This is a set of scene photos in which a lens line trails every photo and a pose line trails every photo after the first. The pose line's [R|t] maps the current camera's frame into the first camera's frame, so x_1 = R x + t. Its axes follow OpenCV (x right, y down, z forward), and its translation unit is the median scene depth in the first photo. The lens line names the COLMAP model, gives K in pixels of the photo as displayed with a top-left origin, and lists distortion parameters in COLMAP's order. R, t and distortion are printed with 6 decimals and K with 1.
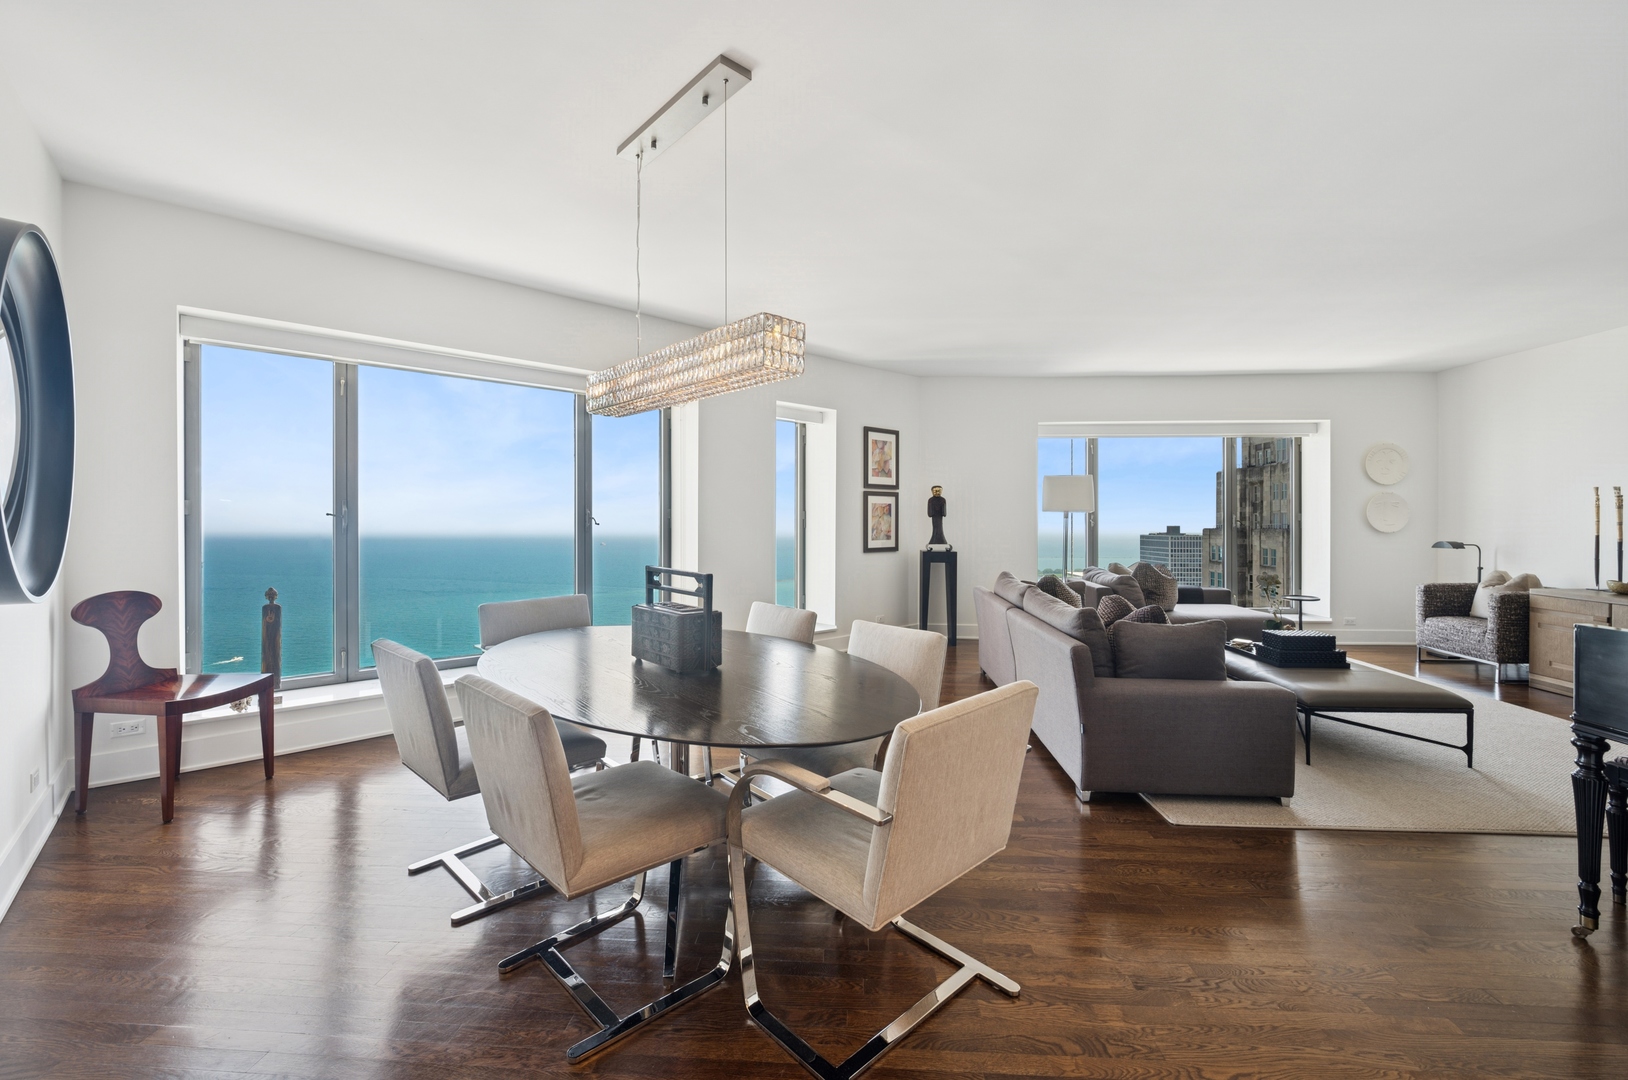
lens RADIAL K [[655.0, 0, 820.9], [0, 655.0, 527.6], [0, 0, 1]] dist [0.001225, 0.000296]
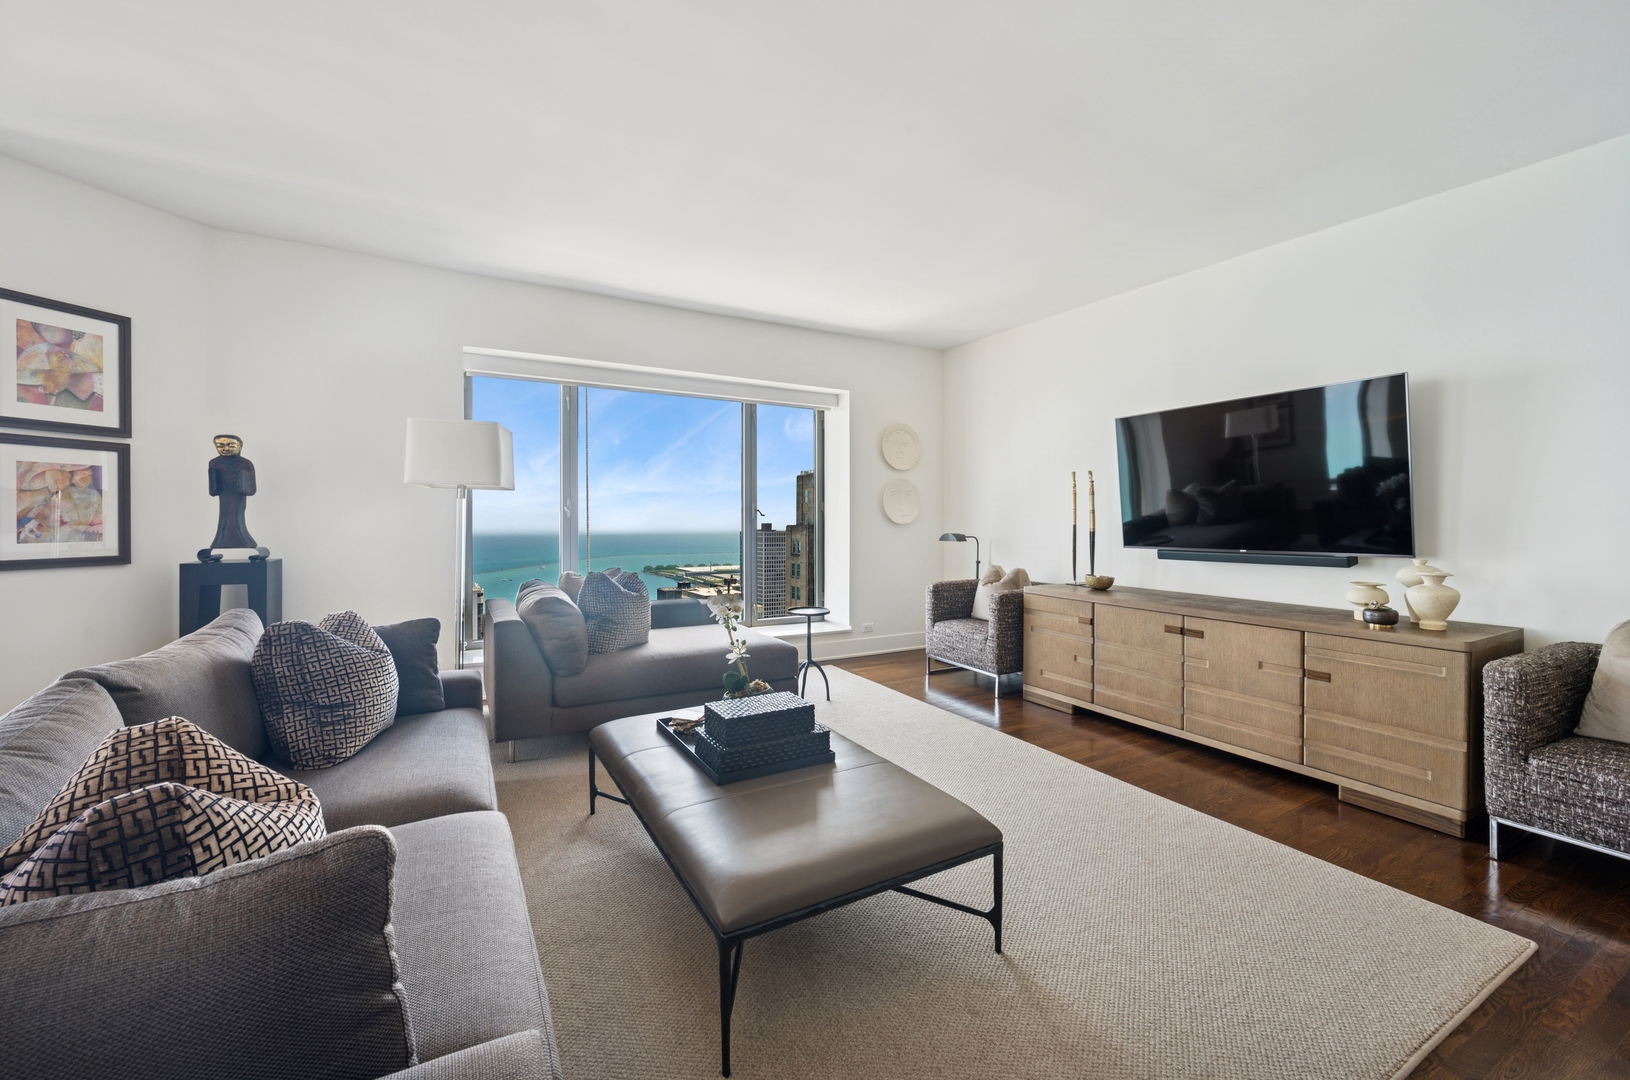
lens RADIAL K [[649.8, 0, 812.4], [0, 649.8, 523.6], [0, 0, 1]] dist [-0.000643, -0.000041]
pose [[0.846578, -0.001050, 0.532263, 0.318977], [0.002291, 0.999996, -0.001671, 0.008532], [-0.532259, 0.002634, 0.846577, 0.347765]]
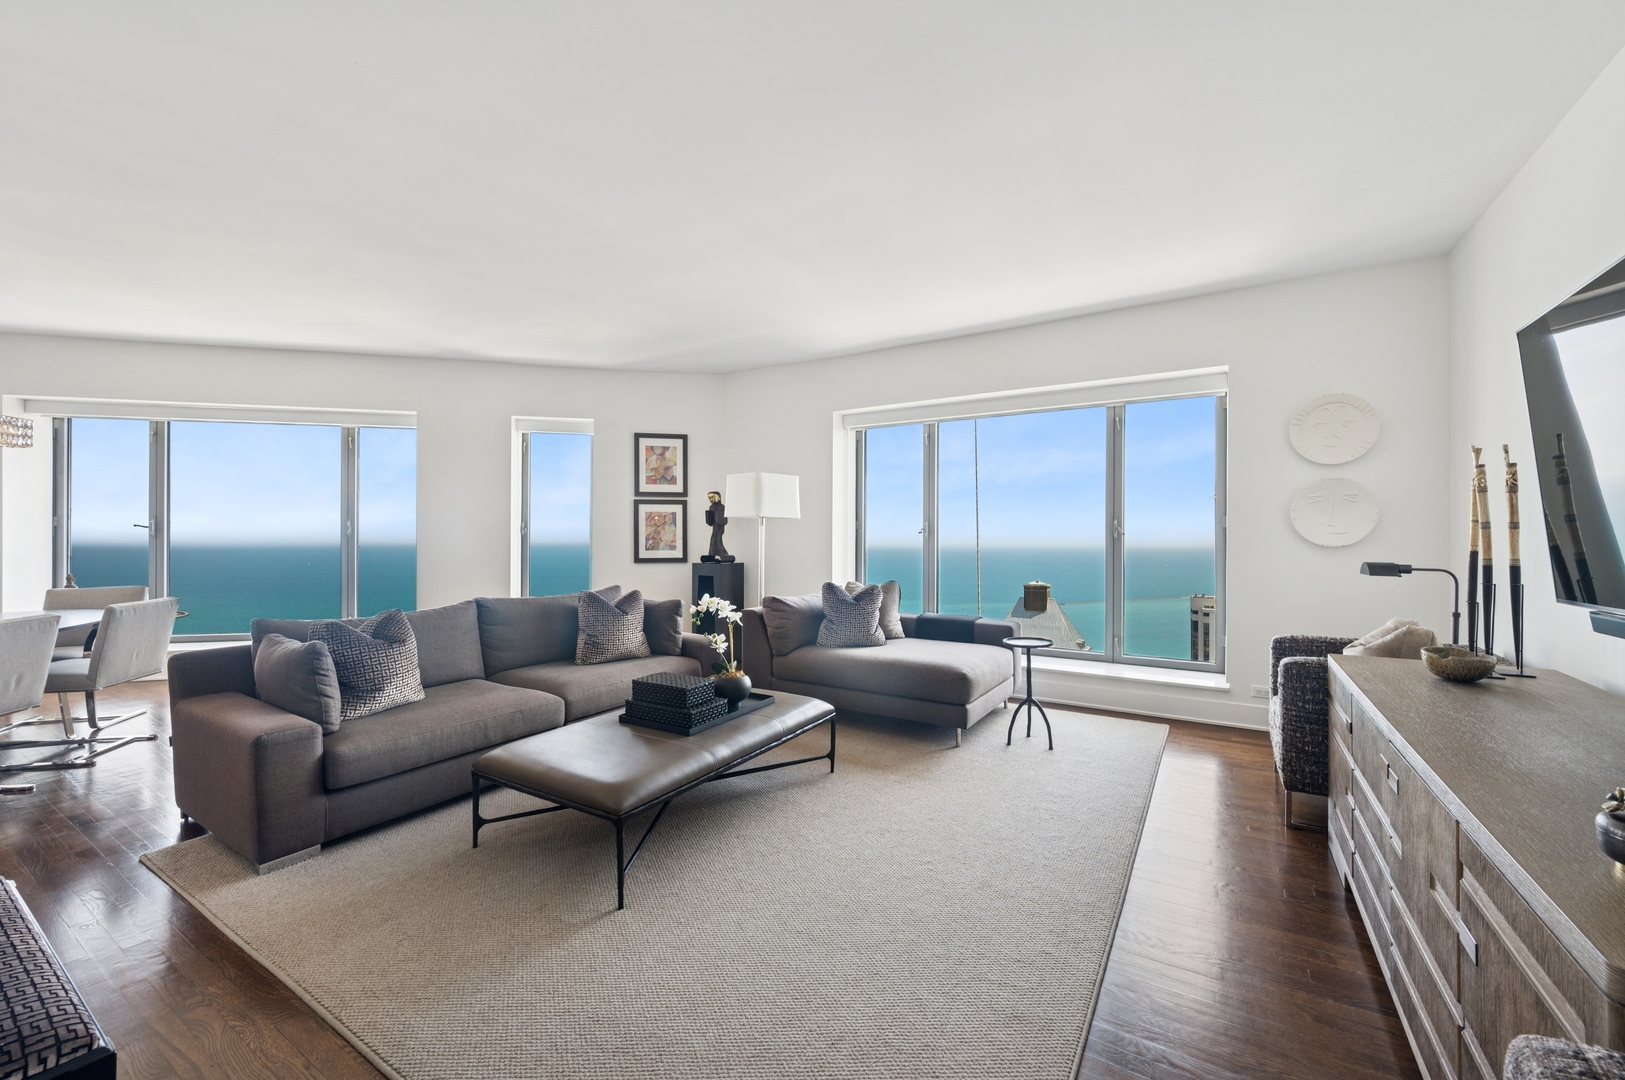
lens RADIAL K [[653.8, 0, 819.4], [0, 653.8, 527.6], [0, 0, 1]] dist [0.001225, 0.000296]
pose [[0.878572, -0.006824, -0.477562, 0.801254], [-0.002361, 0.999824, -0.018630, 0.003405], [0.477605, 0.017495, 0.878401, 0.291833]]
